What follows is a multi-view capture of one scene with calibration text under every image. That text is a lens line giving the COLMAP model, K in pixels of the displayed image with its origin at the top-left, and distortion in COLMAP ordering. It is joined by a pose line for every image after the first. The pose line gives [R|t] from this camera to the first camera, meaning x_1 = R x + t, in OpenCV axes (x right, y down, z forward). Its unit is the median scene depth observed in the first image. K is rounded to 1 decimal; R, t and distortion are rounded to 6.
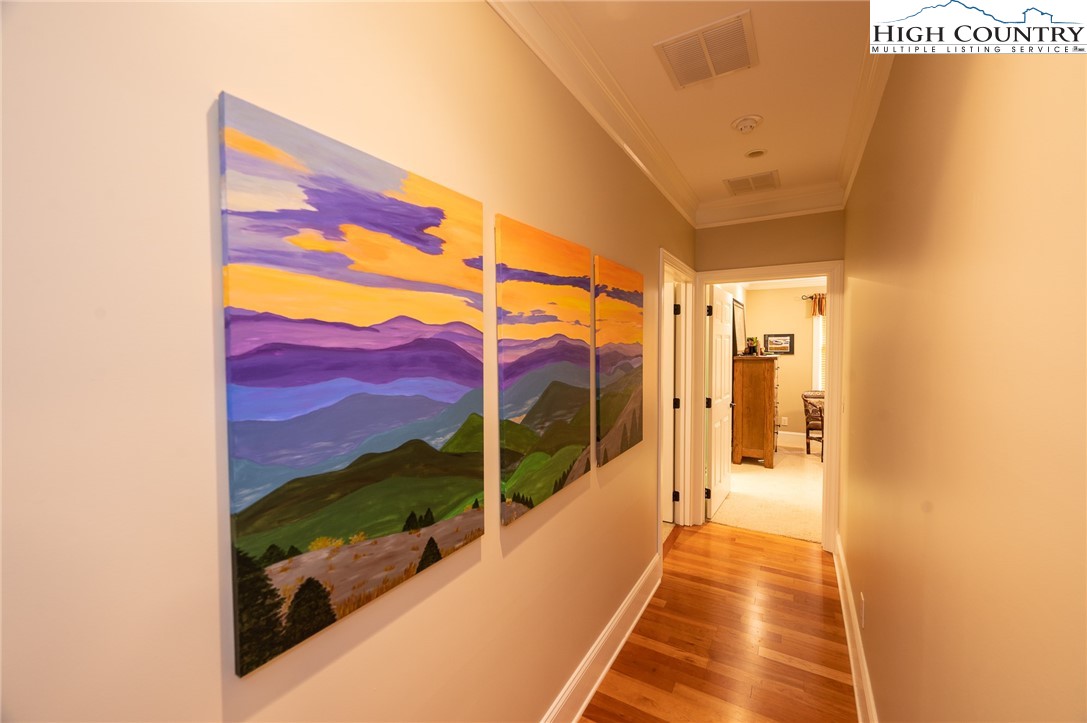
lens RADIAL K [[430.8, 0, 546.4], [0, 430.8, 359.4], [0, 0, 1]] dist [0.000150, -0.000128]
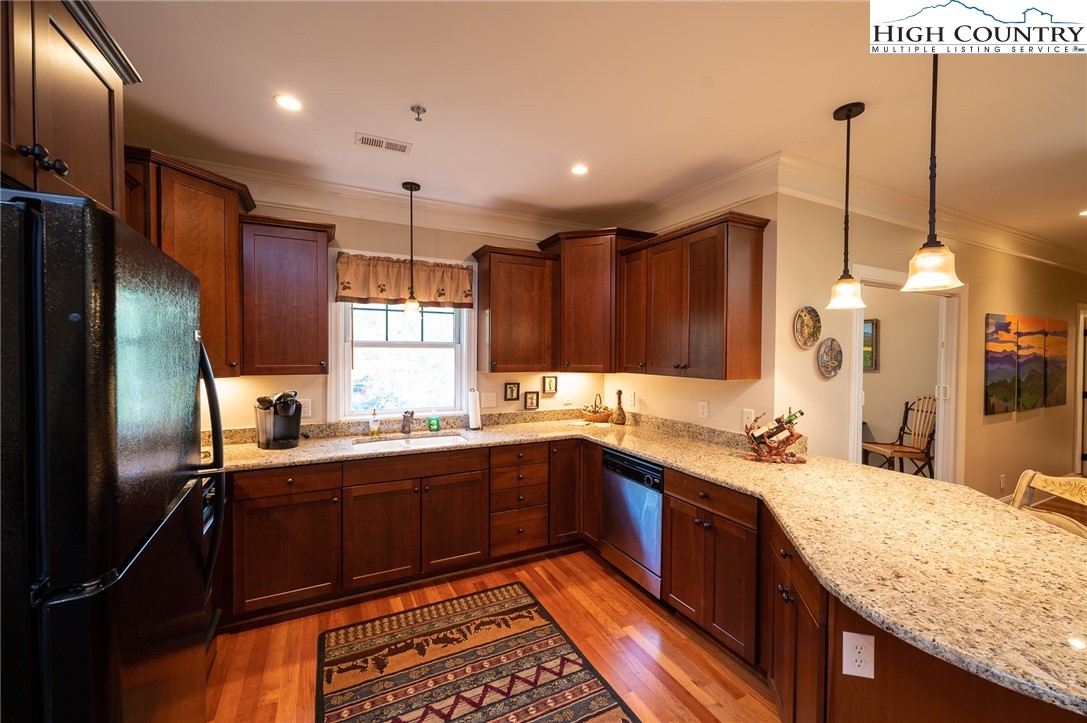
lens RADIAL K [[430.8, 0, 546.4], [0, 430.8, 359.4], [0, 0, 1]] dist [0.000150, -0.000128]
pose [[0.842089, 0.012447, -0.539195, -0.304609], [-0.022759, 0.999663, -0.012467, 0.025208], [0.538858, 0.022770, 0.842089, -0.825447]]
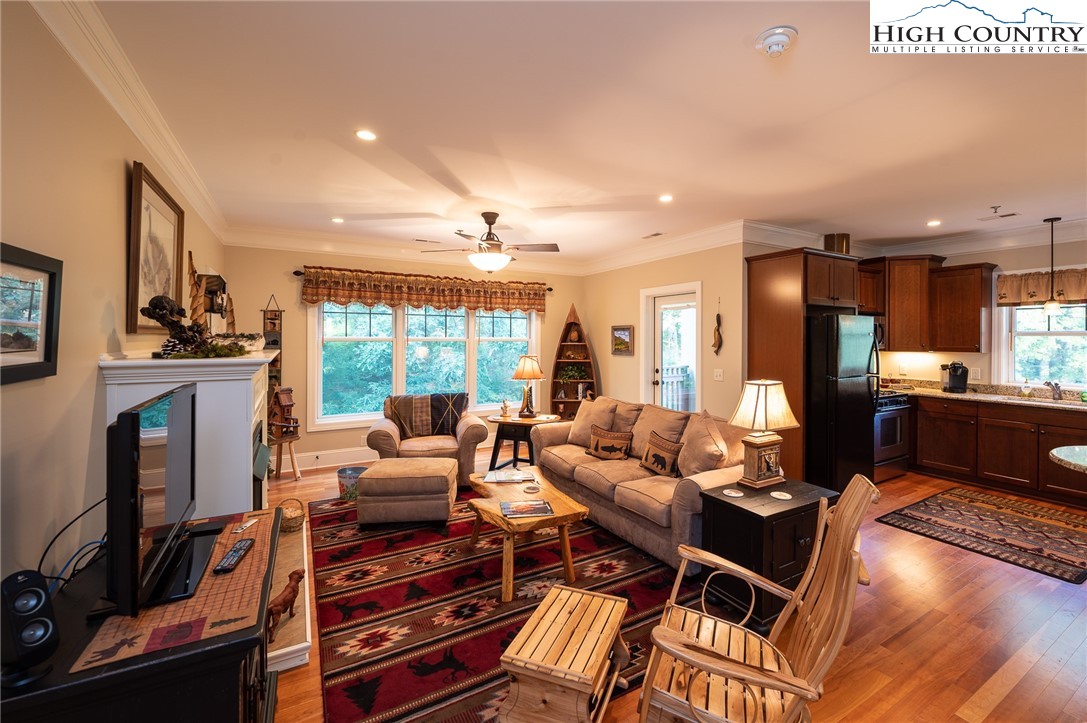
lens RADIAL K [[460.4, 0, 577.5], [0, 460.4, 338.8], [0, 0, 1]] dist [-0.001667, 0.000017]
pose [[-0.471523, 0.000289, -0.881854, 0.348379], [-0.032016, 0.999335, 0.017446, 0.025066], [0.881272, 0.036460, -0.471200, -0.809953]]
